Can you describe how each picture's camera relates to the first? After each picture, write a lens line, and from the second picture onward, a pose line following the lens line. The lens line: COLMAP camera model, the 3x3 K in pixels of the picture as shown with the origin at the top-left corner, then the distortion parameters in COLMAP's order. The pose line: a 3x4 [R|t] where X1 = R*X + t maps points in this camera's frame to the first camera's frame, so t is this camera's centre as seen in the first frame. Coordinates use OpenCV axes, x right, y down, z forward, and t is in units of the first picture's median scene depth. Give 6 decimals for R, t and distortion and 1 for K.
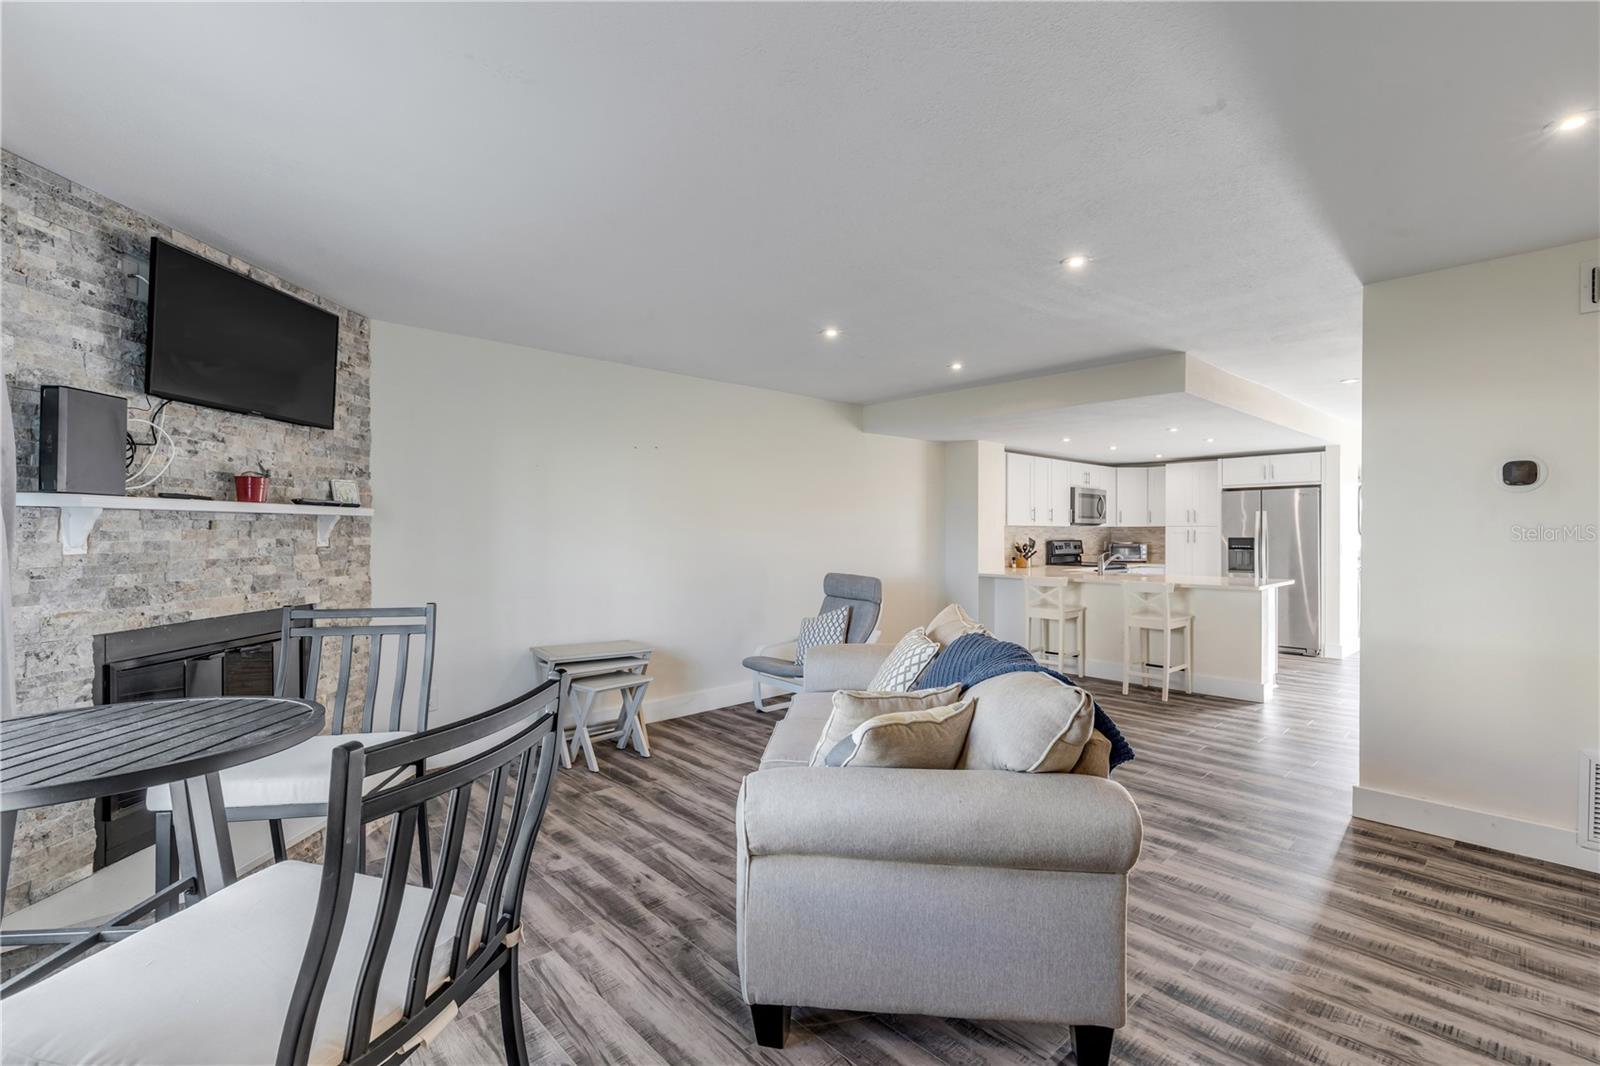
lens RADIAL K [[724.5, 0, 818.2], [0, 724.5, 533.4], [0, 0, 1]] dist [-0.000301, 0.001524]
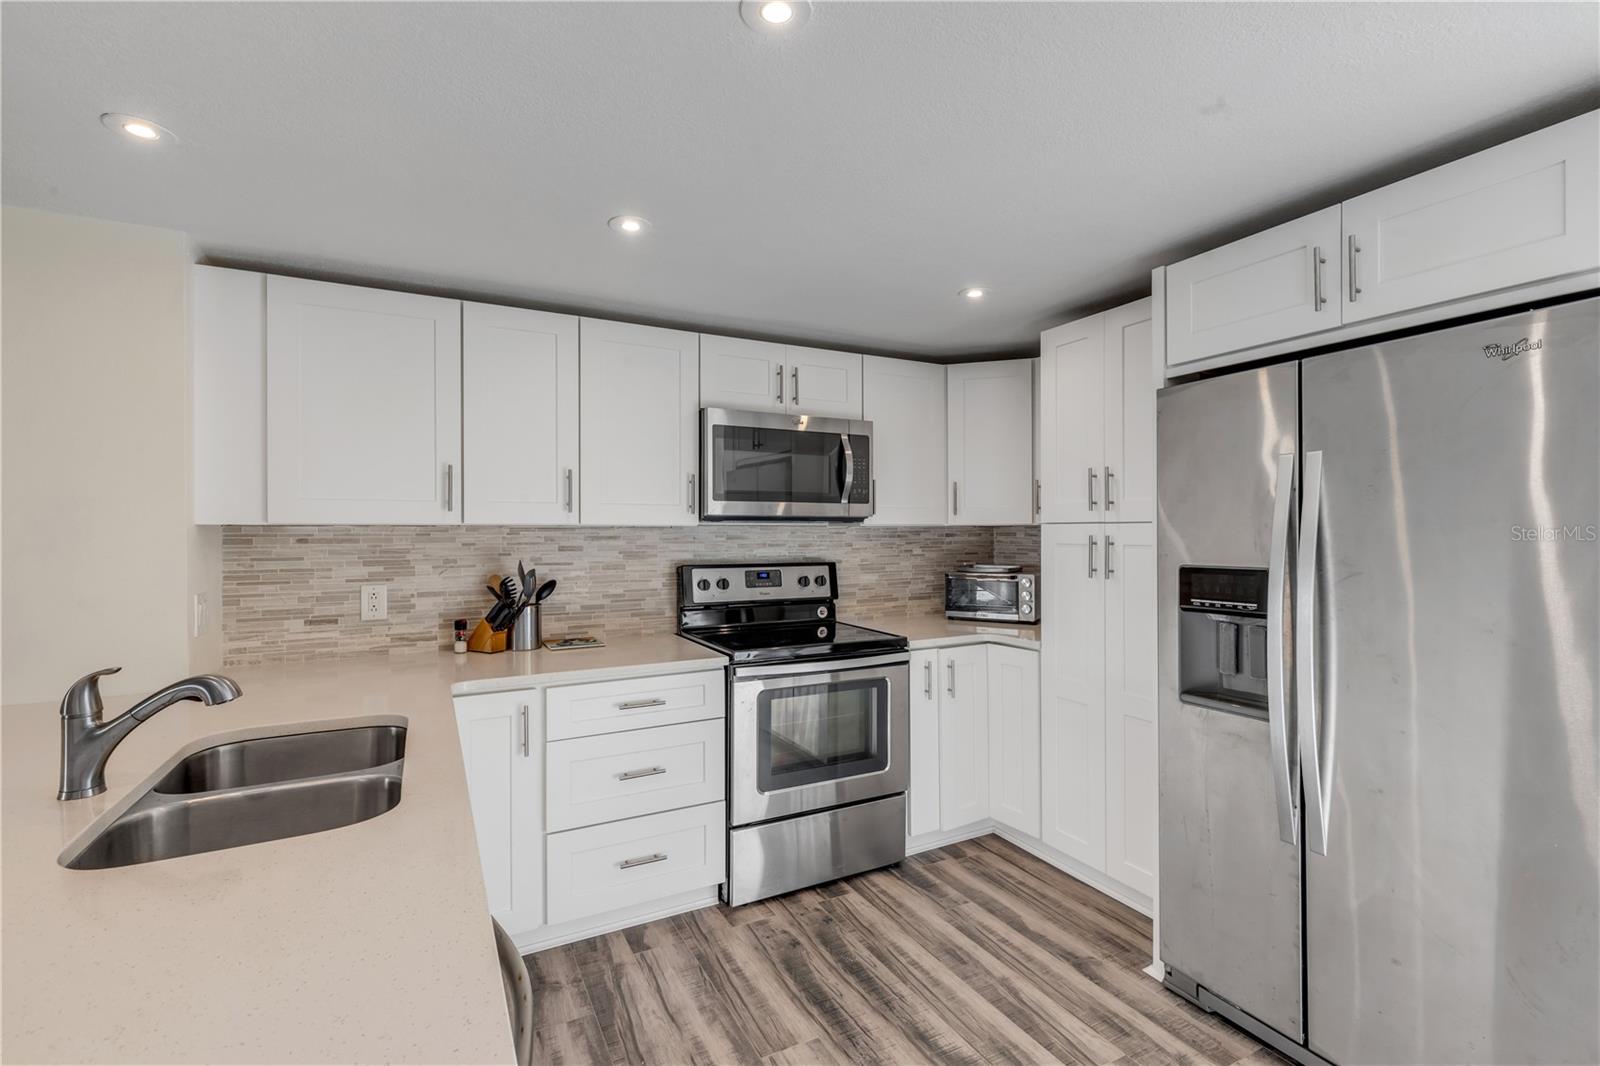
lens RADIAL K [[713.9, 0, 805.4], [0, 713.9, 530.4], [0, 0, 1]] dist [0.002194, -0.000462]
pose [[0.958212, -0.005122, -0.286015, 1.385054], [0.004179, 0.999984, -0.003908, -0.016396], [0.286030, 0.002550, 0.958217, 1.952614]]
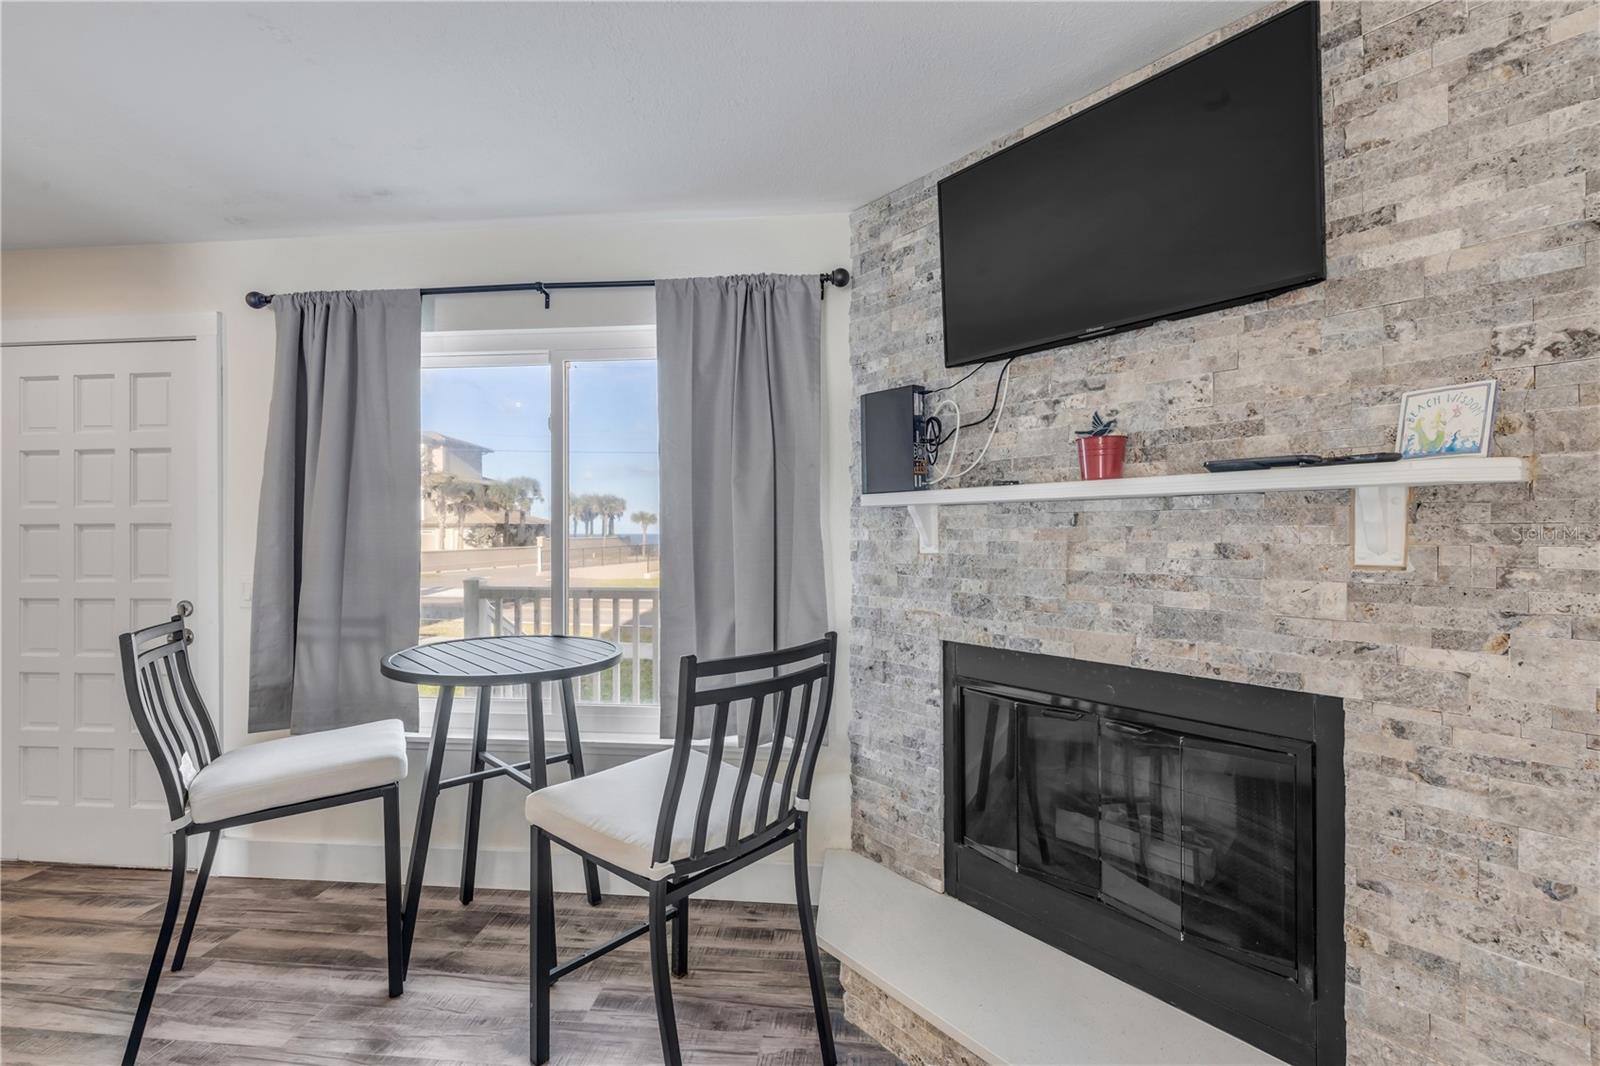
lens RADIAL K [[724.5, 0, 789.8], [0, 724.5, 532.5], [0, 0, 1]] dist [-0.000301, 0.001524]
pose [[-0.774476, 0.000767, -0.632603, -0.196488], [-0.001496, 0.999994, 0.003043, -0.001122], [0.632602, 0.003303, -0.774470, 1.248085]]
